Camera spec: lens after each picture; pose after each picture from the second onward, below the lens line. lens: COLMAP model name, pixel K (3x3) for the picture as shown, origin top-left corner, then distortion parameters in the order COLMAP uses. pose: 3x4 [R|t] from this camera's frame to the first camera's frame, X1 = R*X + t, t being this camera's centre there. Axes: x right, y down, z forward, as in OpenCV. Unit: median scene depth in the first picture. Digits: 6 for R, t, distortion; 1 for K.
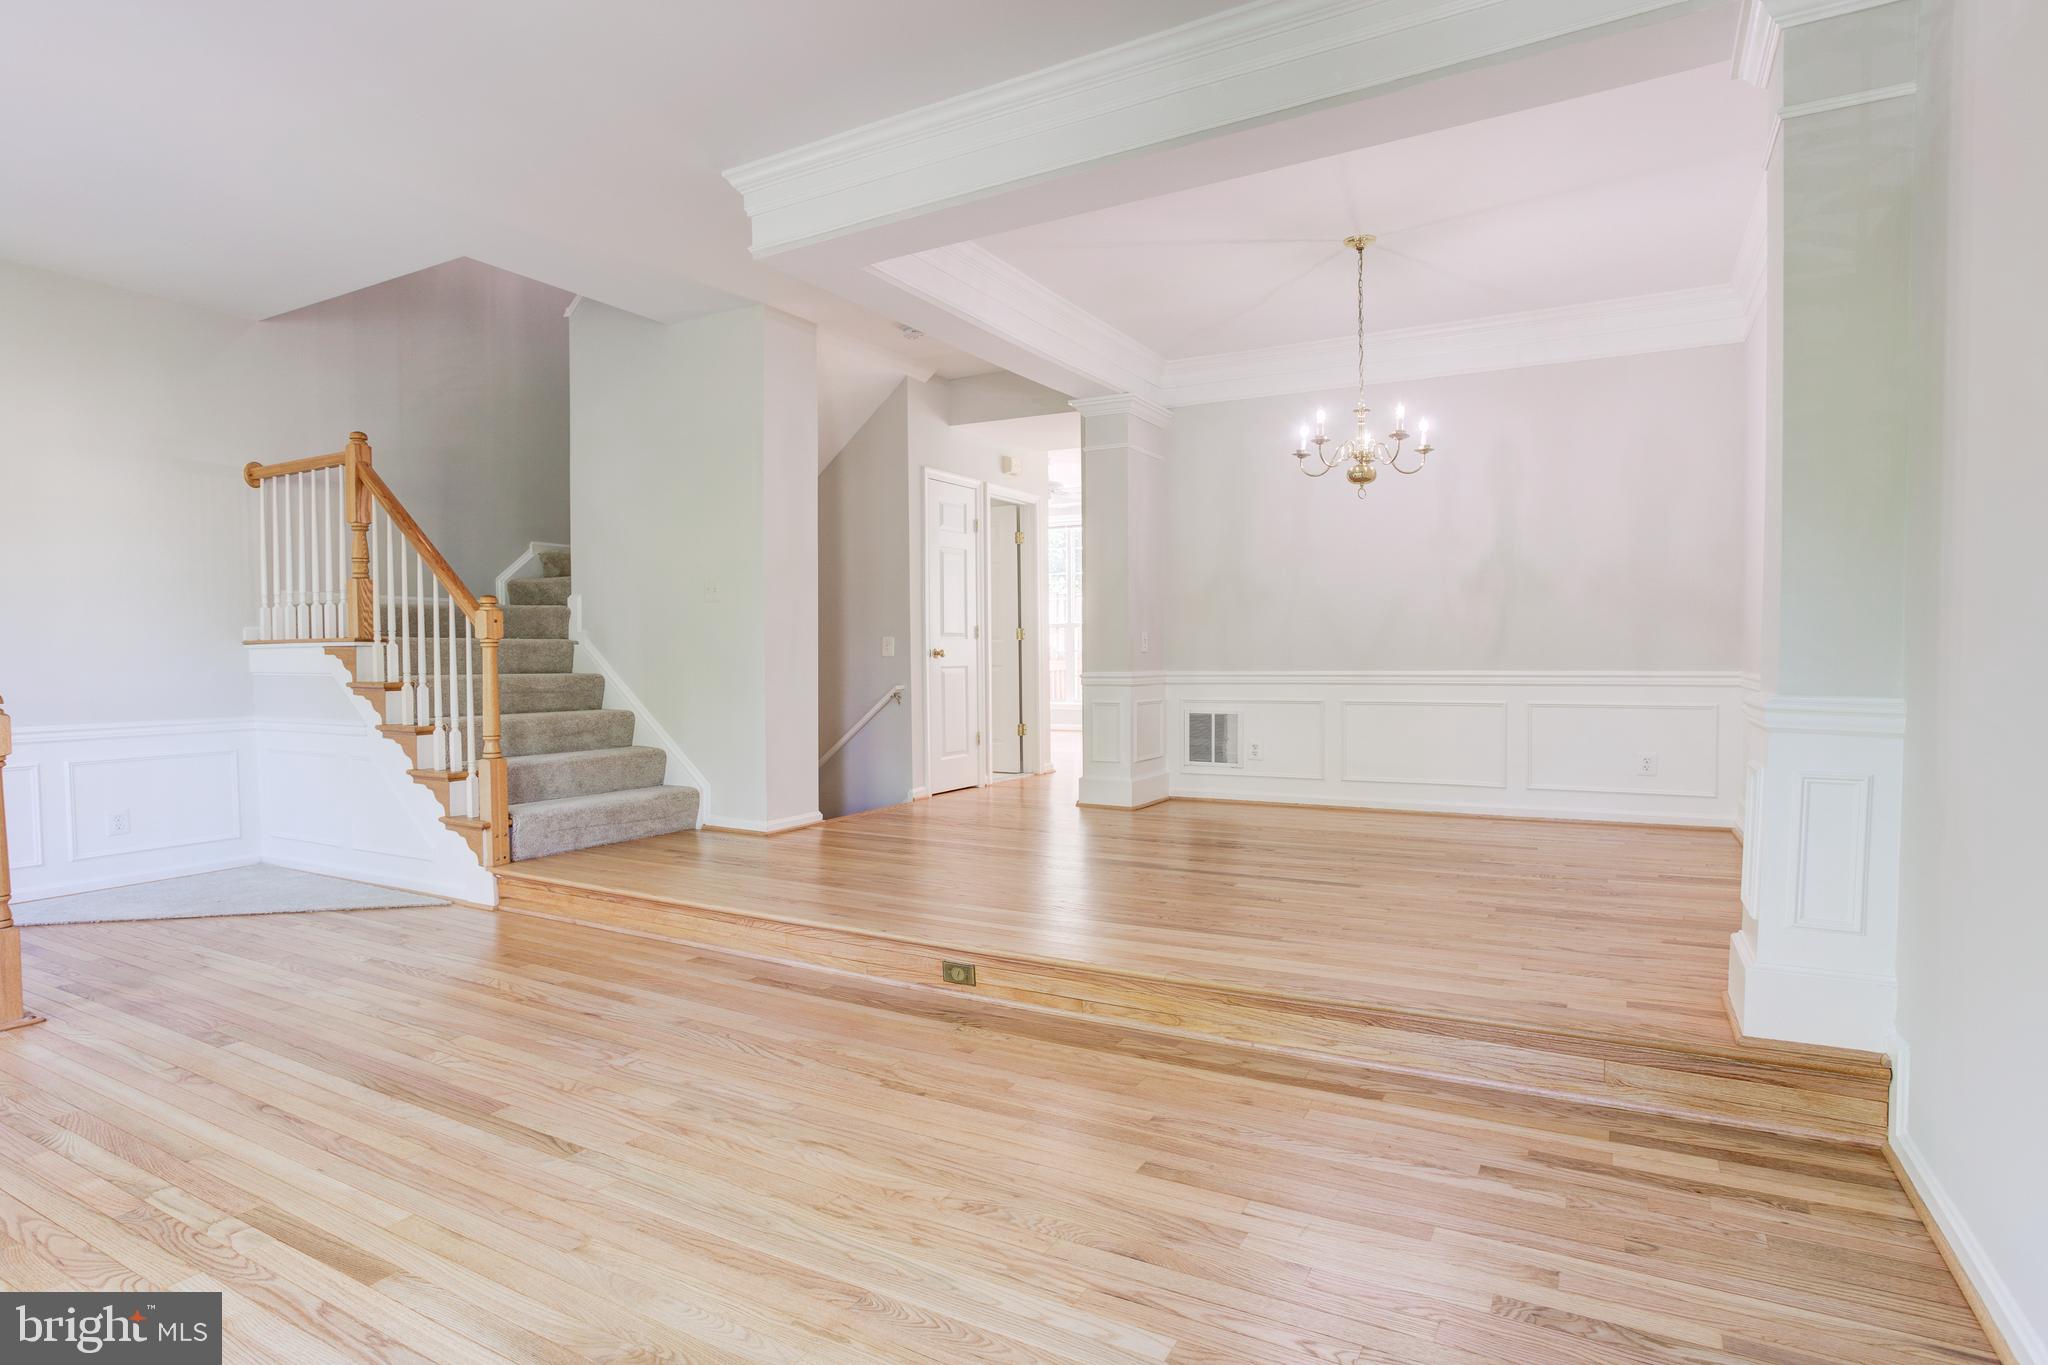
lens RADIAL K [[1021.4, 0, 1027.5], [0, 1021.4, 692.2], [0, 0, 1]] dist [-0.065202, 0.038104]
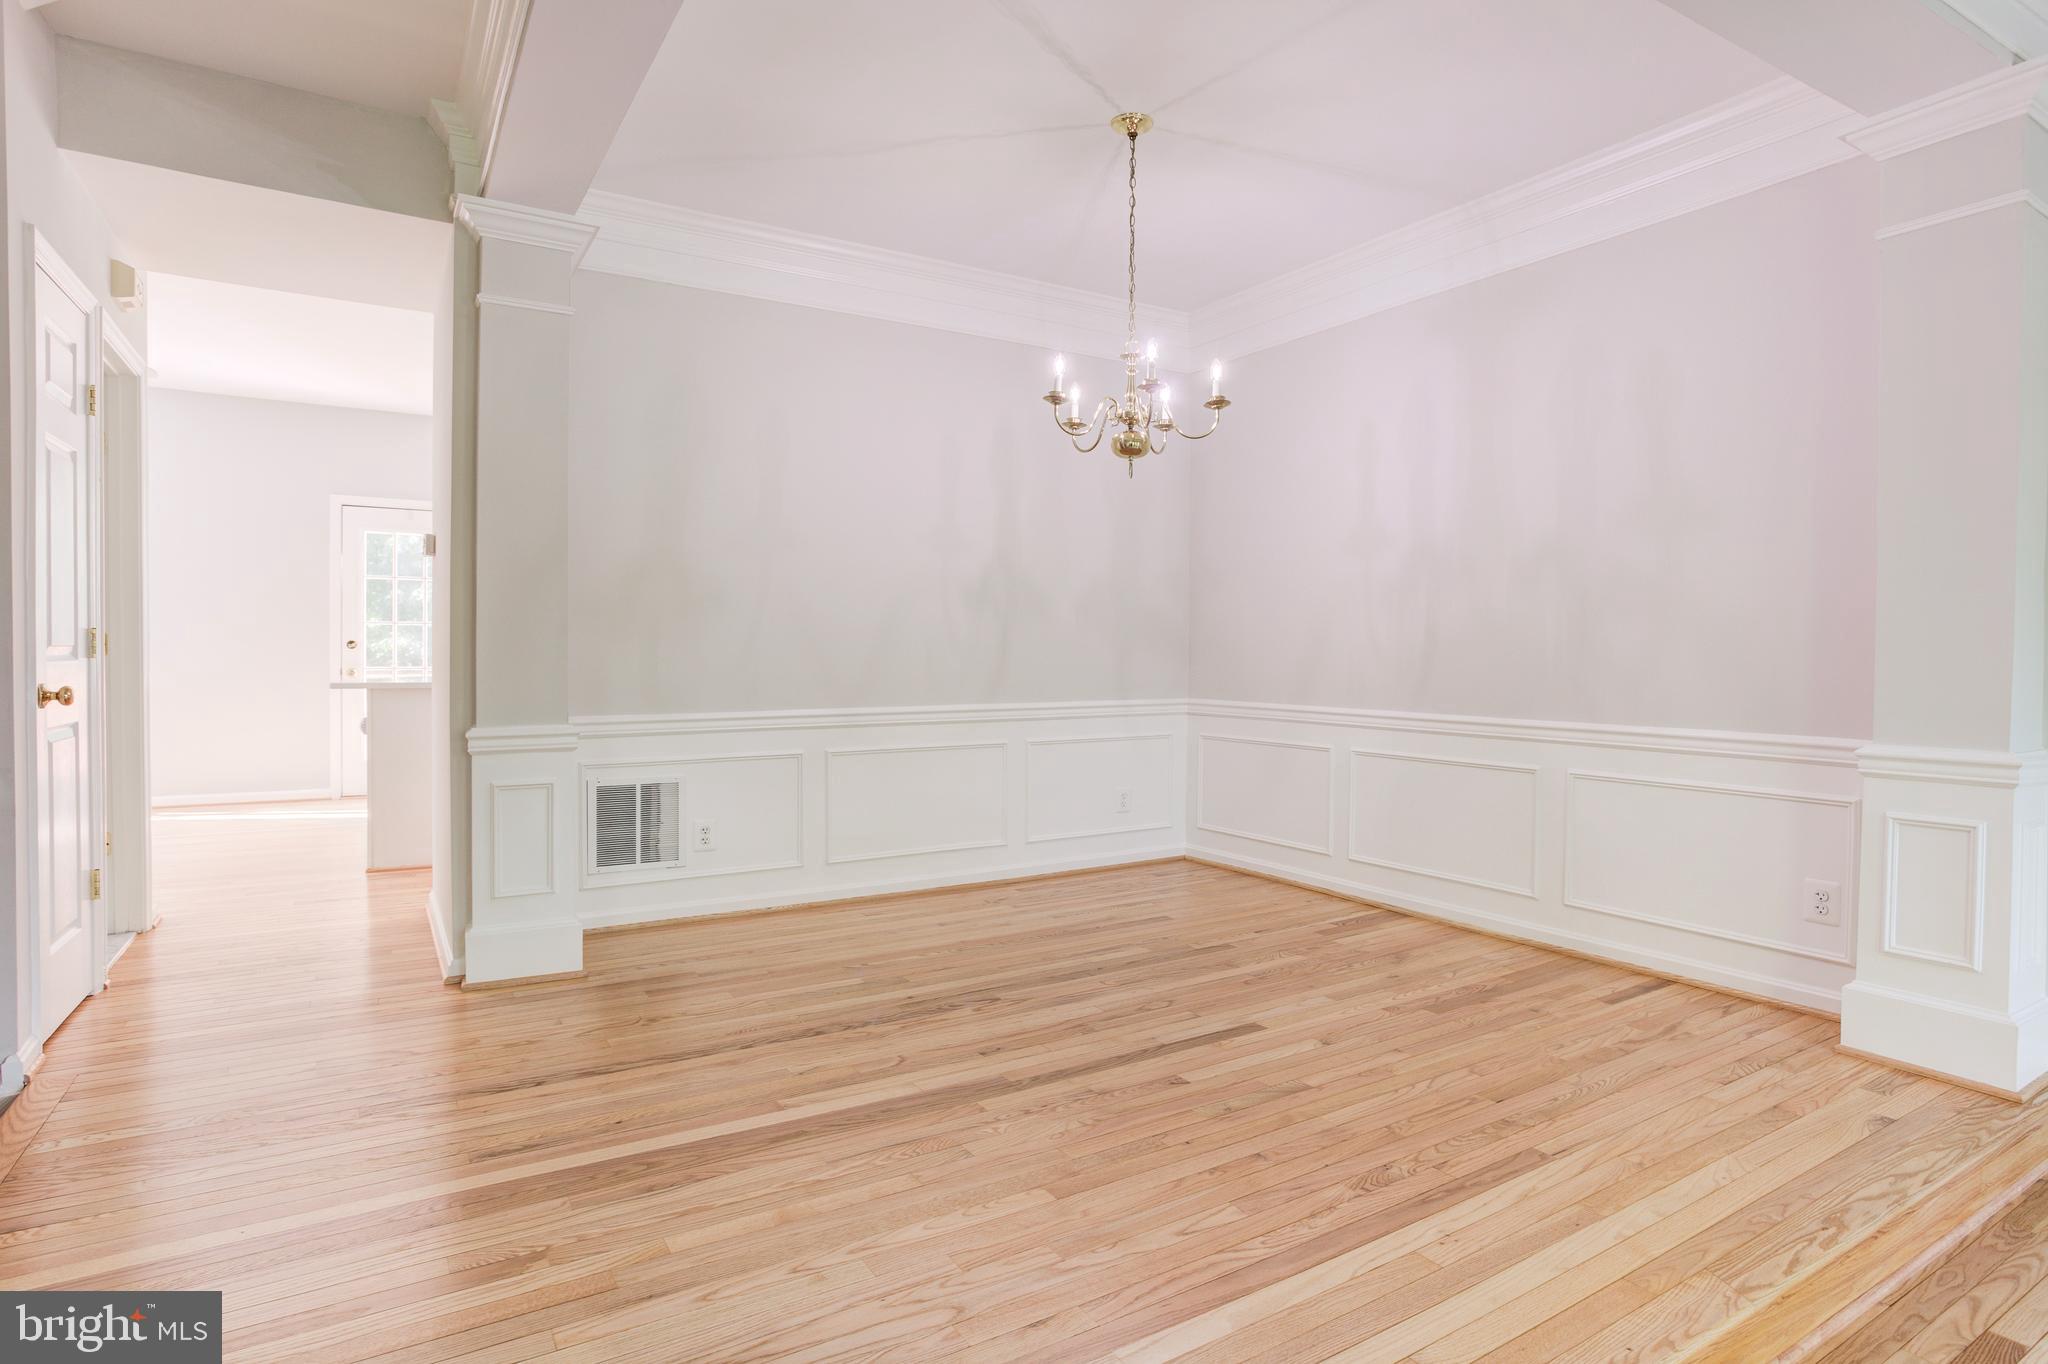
lens RADIAL K [[1101.3, 0, 1021.3], [0, 1101.3, 676.0], [0, 0, 1]] dist [-0.087551, 0.050650]
pose [[0.518525, -0.010704, 0.854995, -0.259822], [0.025671, 0.999666, -0.003053, -0.036459], [-0.854677, 0.023532, 0.518627, 0.464751]]
